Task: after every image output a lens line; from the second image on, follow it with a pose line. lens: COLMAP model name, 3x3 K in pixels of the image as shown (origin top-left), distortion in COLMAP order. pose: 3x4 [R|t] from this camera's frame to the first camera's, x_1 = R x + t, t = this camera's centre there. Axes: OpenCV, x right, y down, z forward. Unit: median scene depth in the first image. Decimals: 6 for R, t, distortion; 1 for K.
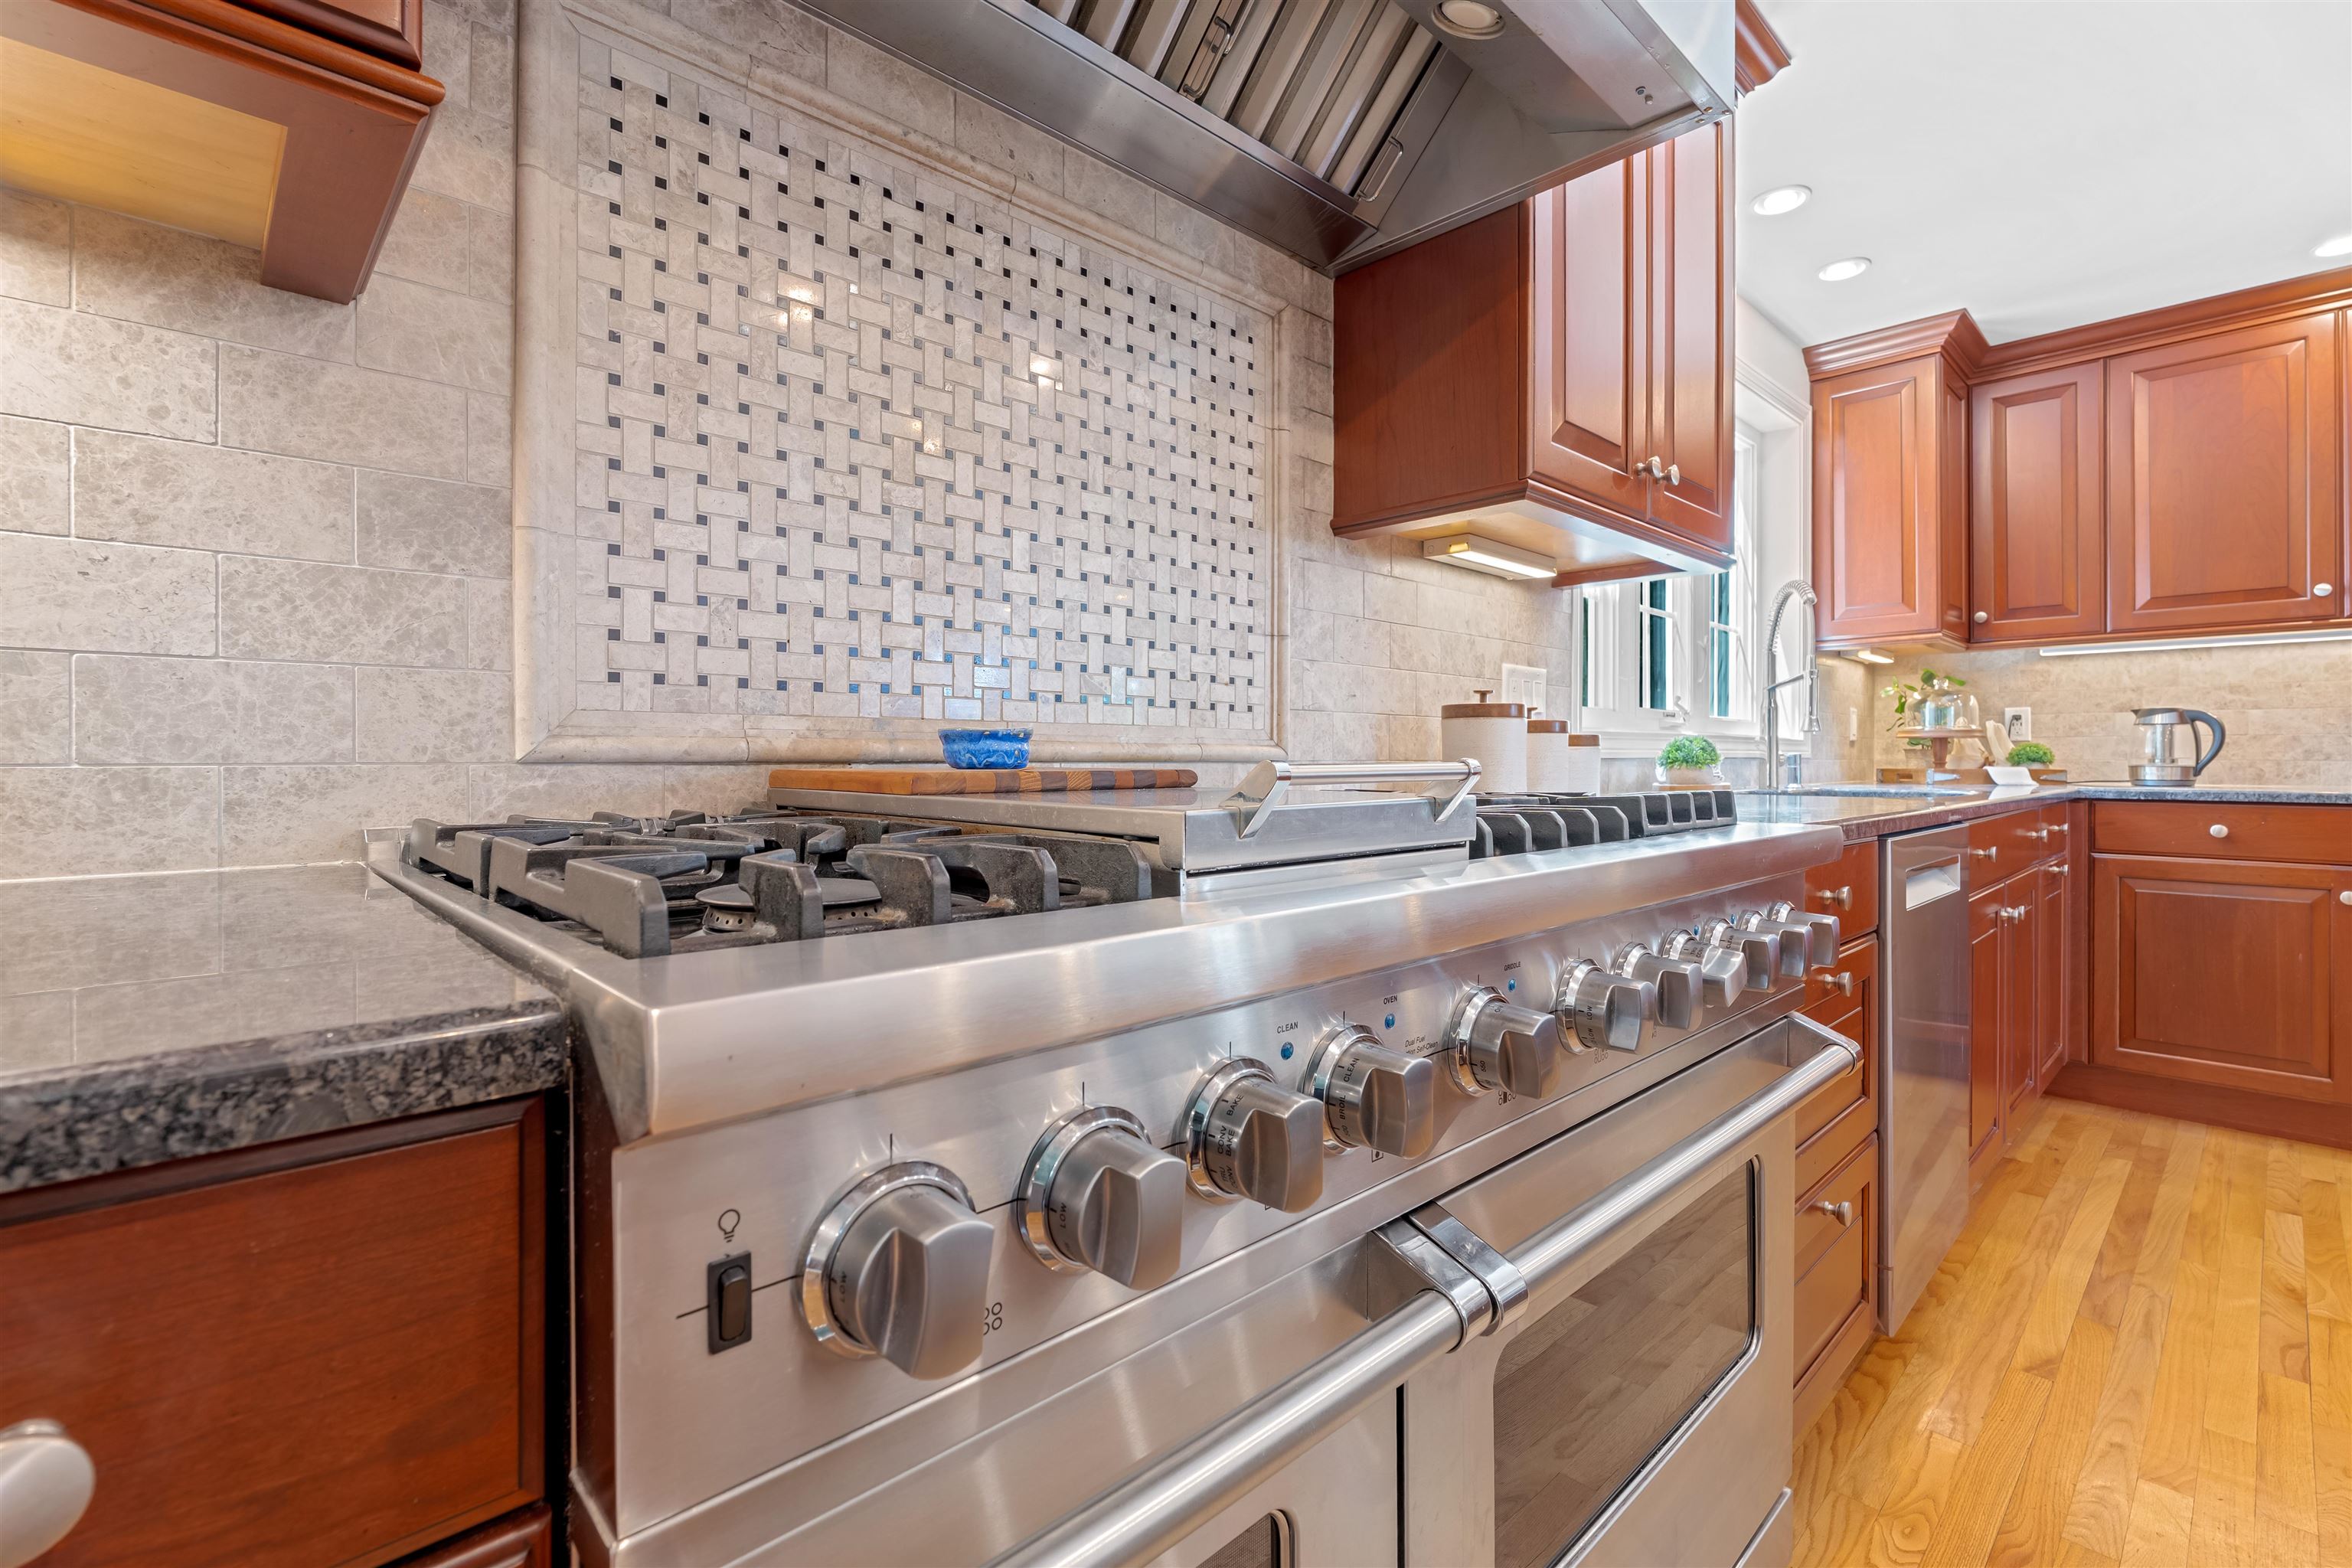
lens RADIAL K [[1060.3, 0, 1177.3], [0, 1060.3, 764.4], [0, 0, 1]] dist [-0.013999, -0.000063]
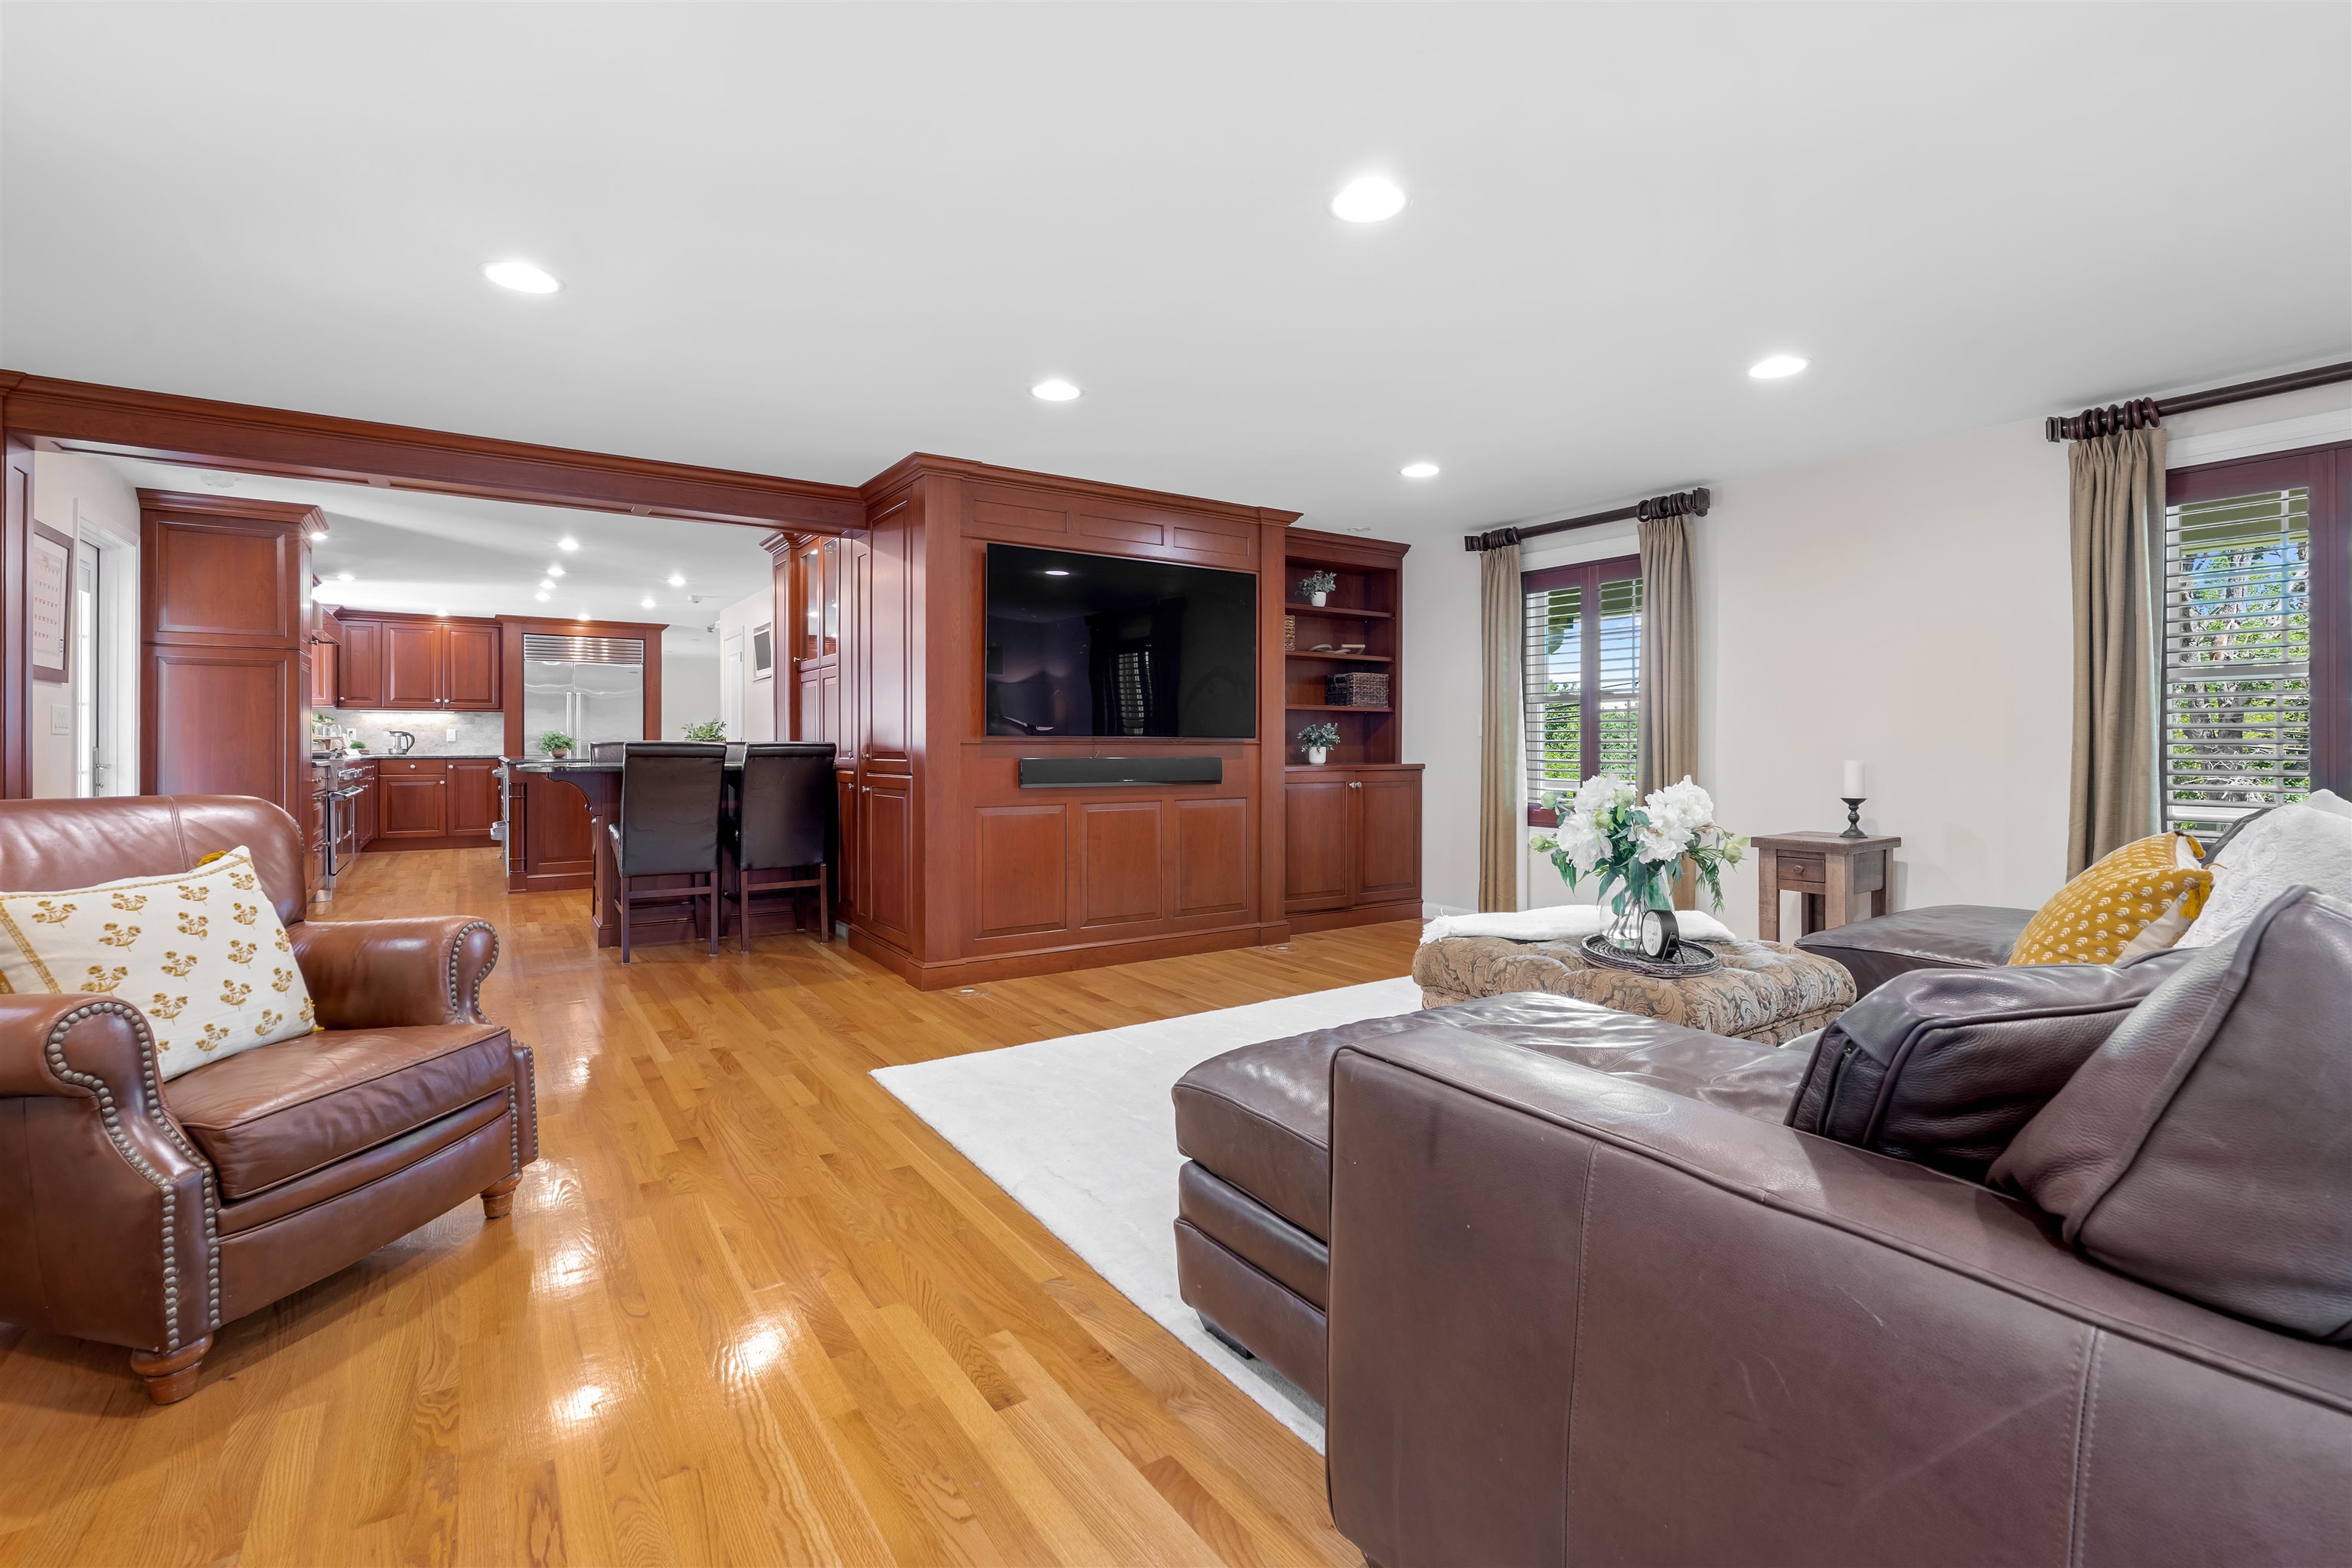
lens RADIAL K [[1060.3, 0, 1176.1], [0, 1060.3, 739.8], [0, 0, 1]] dist [-0.013999, -0.000063]
pose [[0.166588, 0.003116, 0.986022, -1.895279], [0.001883, 0.999992, -0.003478, -0.009865], [-0.986025, 0.002436, 0.166580, -1.945978]]
